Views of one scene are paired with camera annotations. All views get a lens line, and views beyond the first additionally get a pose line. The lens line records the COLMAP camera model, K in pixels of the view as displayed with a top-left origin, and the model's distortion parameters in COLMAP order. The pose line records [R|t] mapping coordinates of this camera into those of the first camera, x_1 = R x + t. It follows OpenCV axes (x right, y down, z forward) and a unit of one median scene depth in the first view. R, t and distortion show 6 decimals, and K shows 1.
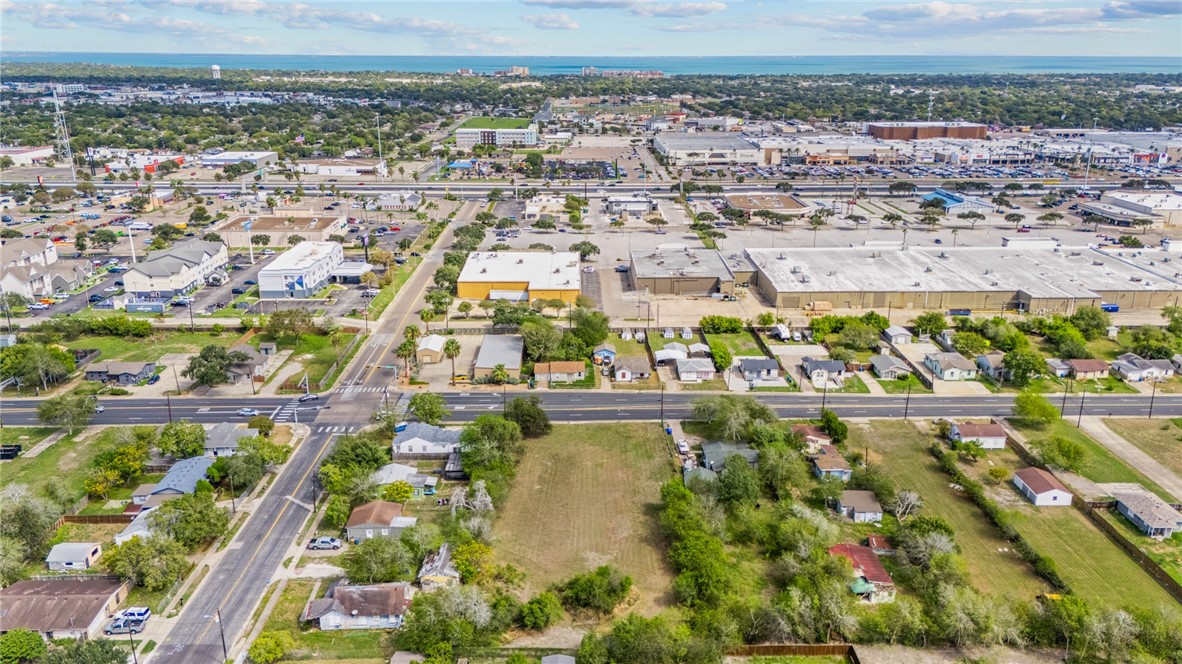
lens RADIAL K [[874.0, 0, 590.5], [0, 874.0, 338.0], [0, 0, 1]] dist [0.089954, -0.096670]
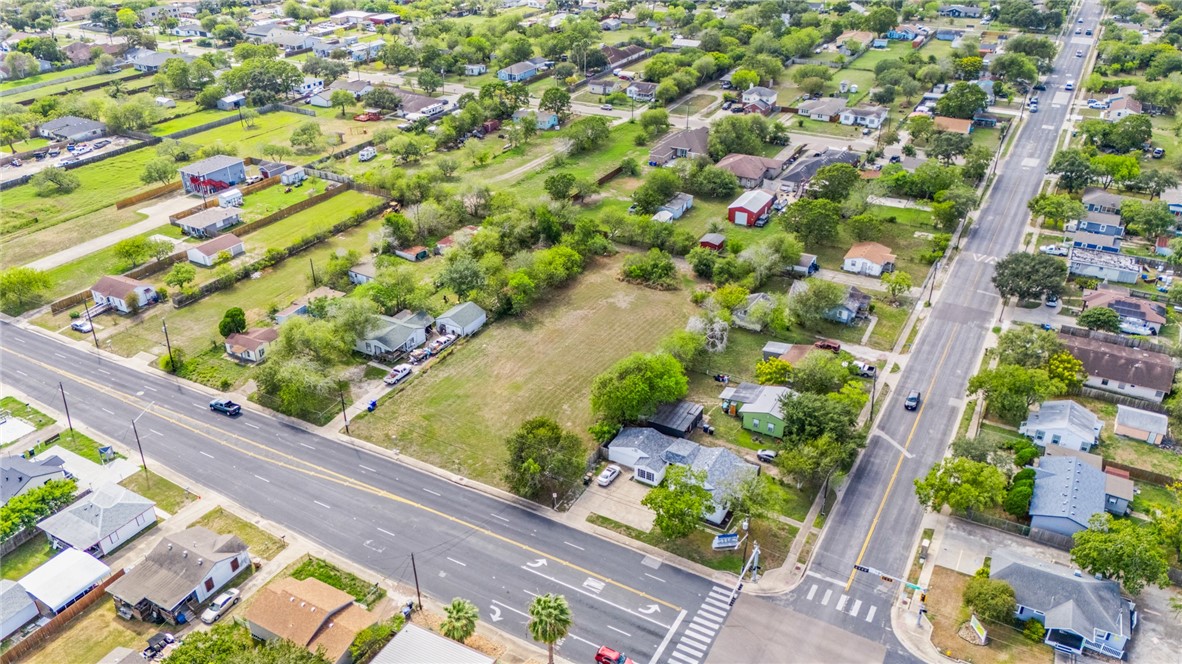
lens RADIAL K [[874.0, 0, 590.5], [0, 874.0, 338.0], [0, 0, 1]] dist [0.089954, -0.096670]
pose [[-0.863080, -0.245429, 0.441427, -0.361336], [0.158892, 0.697679, 0.698569, -0.397377], [-0.479423, 0.673060, -0.563156, 1.293100]]
